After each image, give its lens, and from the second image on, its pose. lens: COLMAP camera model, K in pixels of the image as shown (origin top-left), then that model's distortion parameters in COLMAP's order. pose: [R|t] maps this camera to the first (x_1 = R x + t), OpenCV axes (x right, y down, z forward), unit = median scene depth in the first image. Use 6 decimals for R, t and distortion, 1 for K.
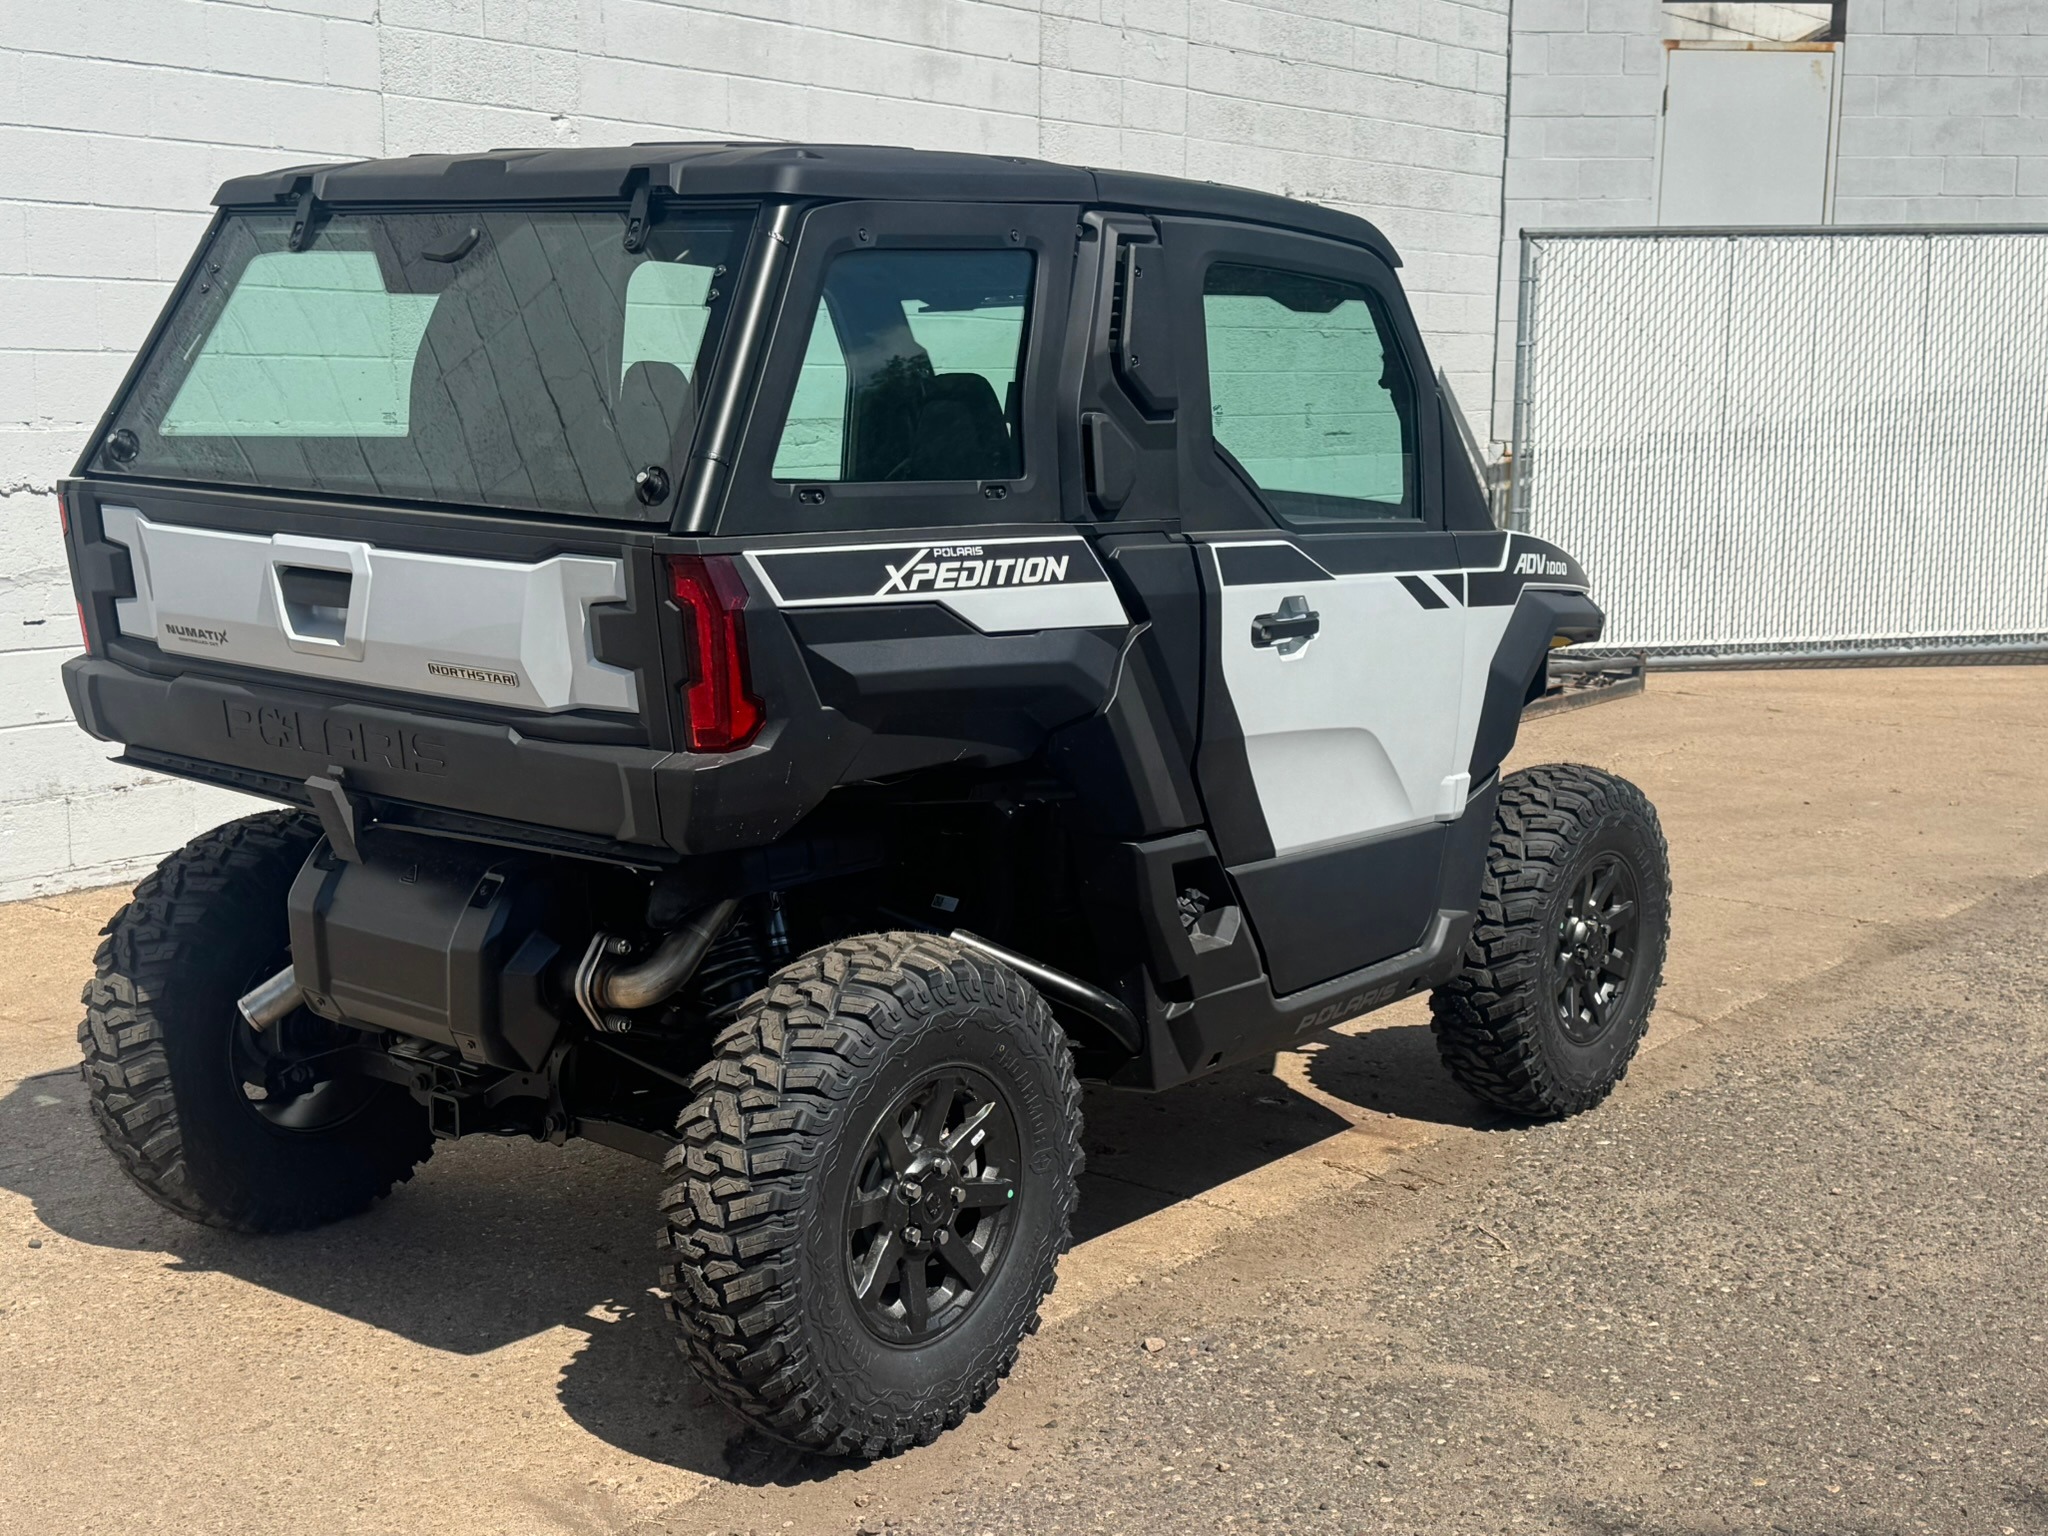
lens RADIAL K [[2566.7, 0, 1024.0], [0, 2566.7, 768.0], [0, 0, 1]] dist [0.104237, 0.000138]
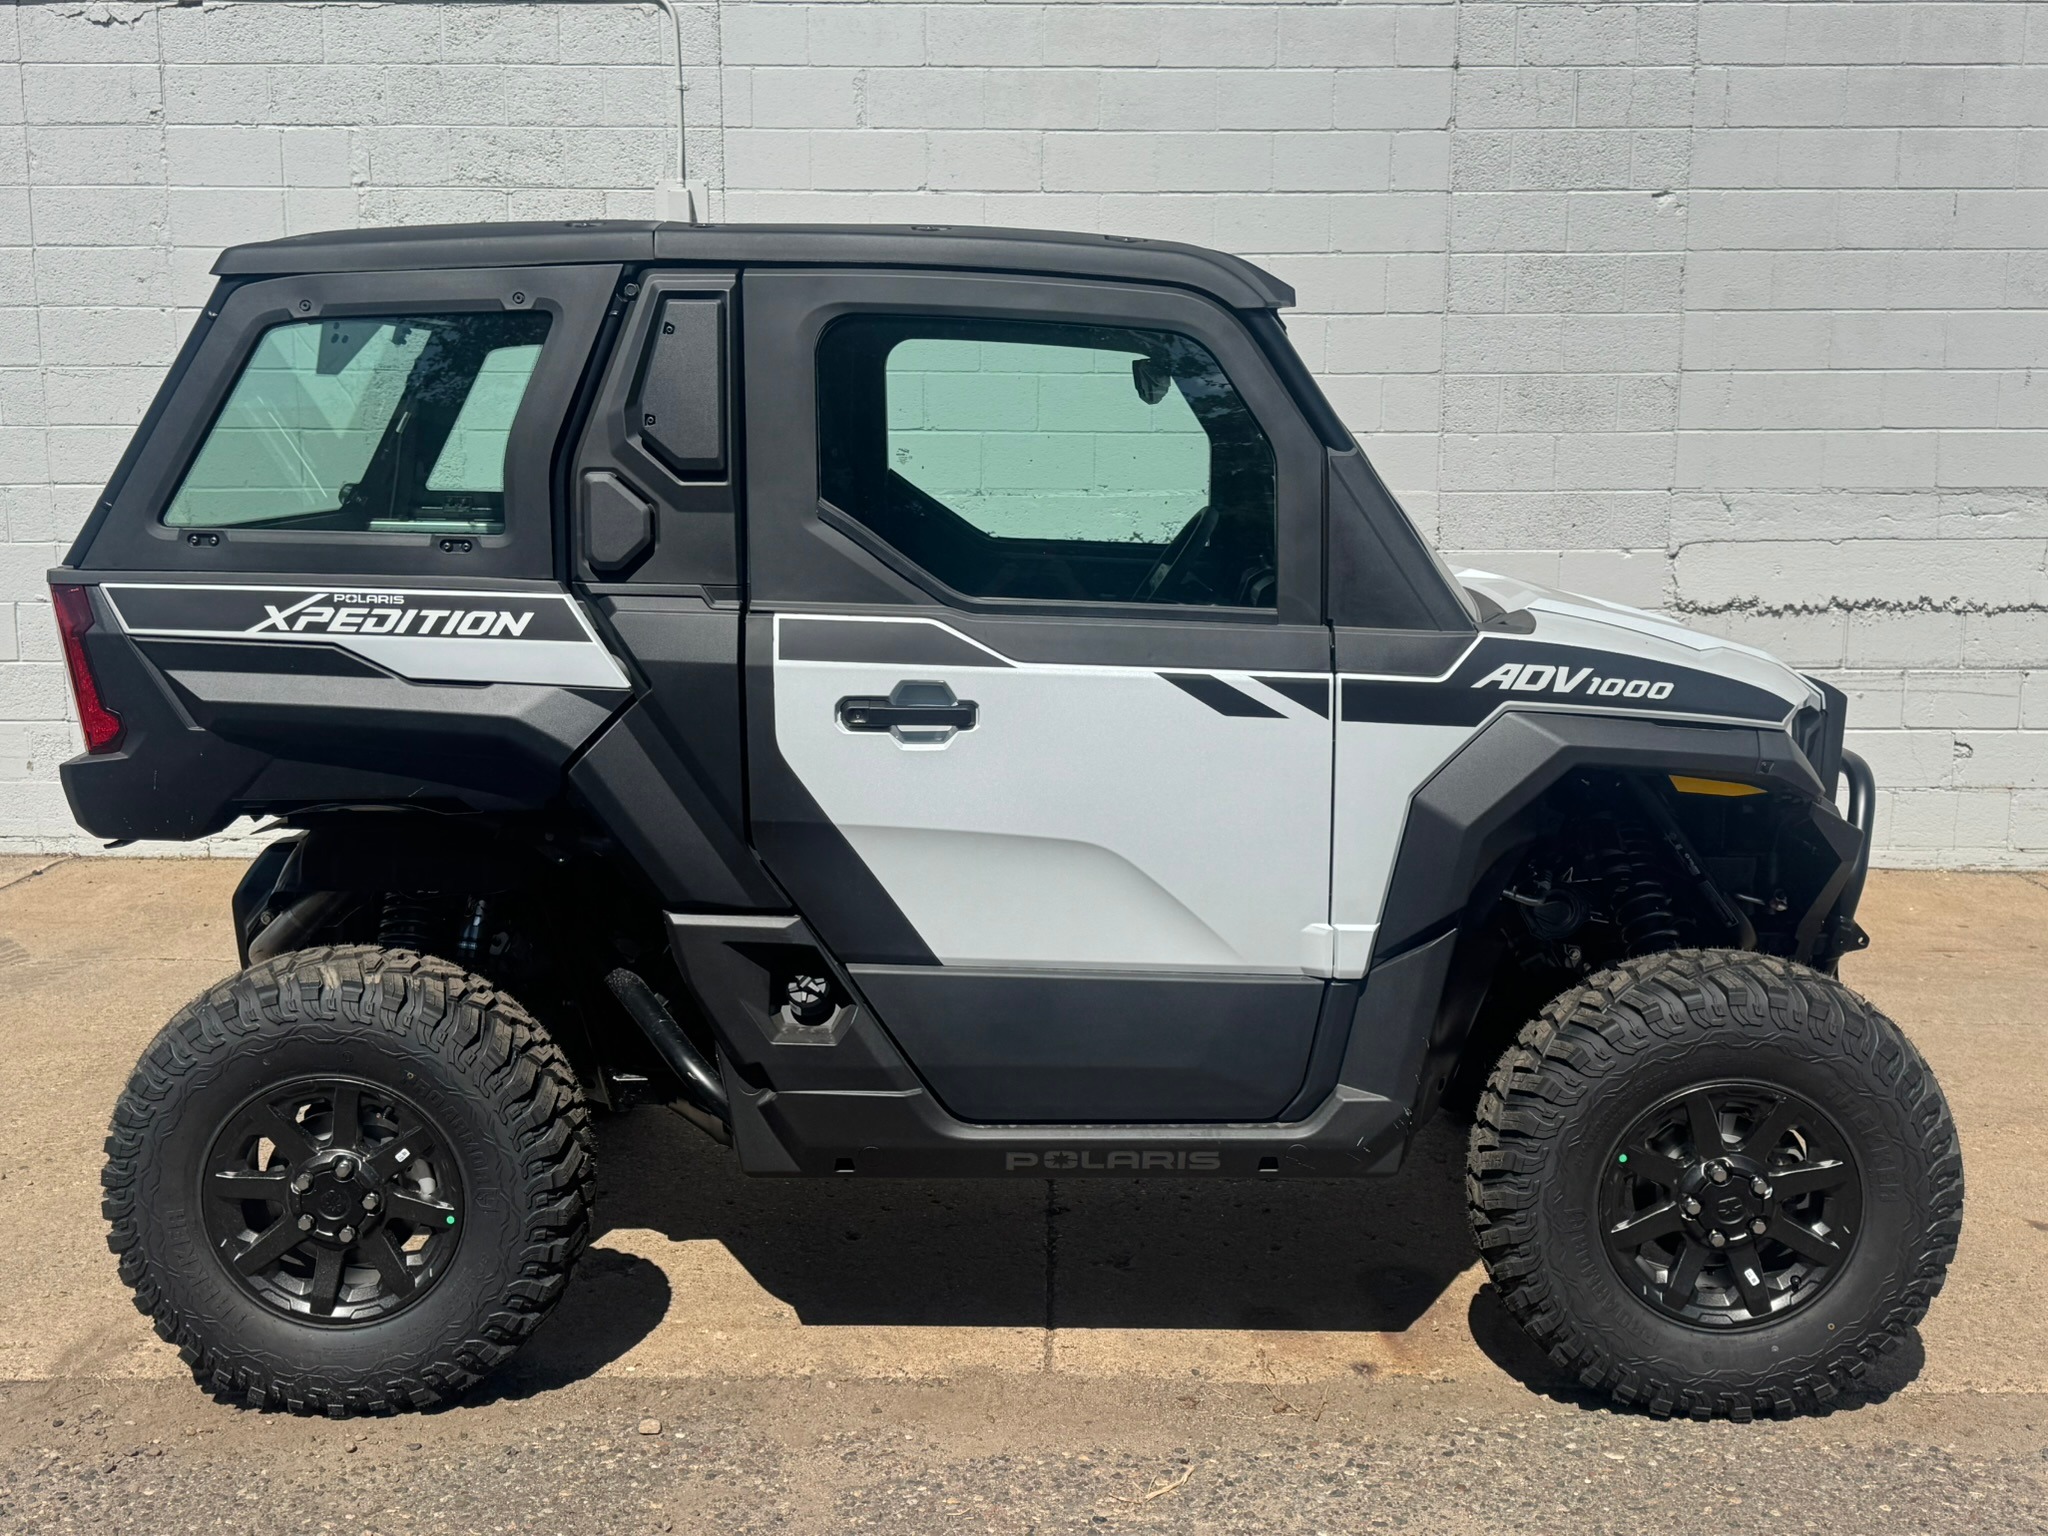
lens RADIAL K [[2160.7, 0, 1024.0], [0, 2160.7, 768.0], [0, 0, 1]] dist [0.144986, -0.330170]
pose [[0.607067, 0.112165, -0.786694, 0.814599], [-0.118943, 0.991661, 0.049604, -0.087283], [0.785698, 0.063459, 0.615347, 0.627552]]
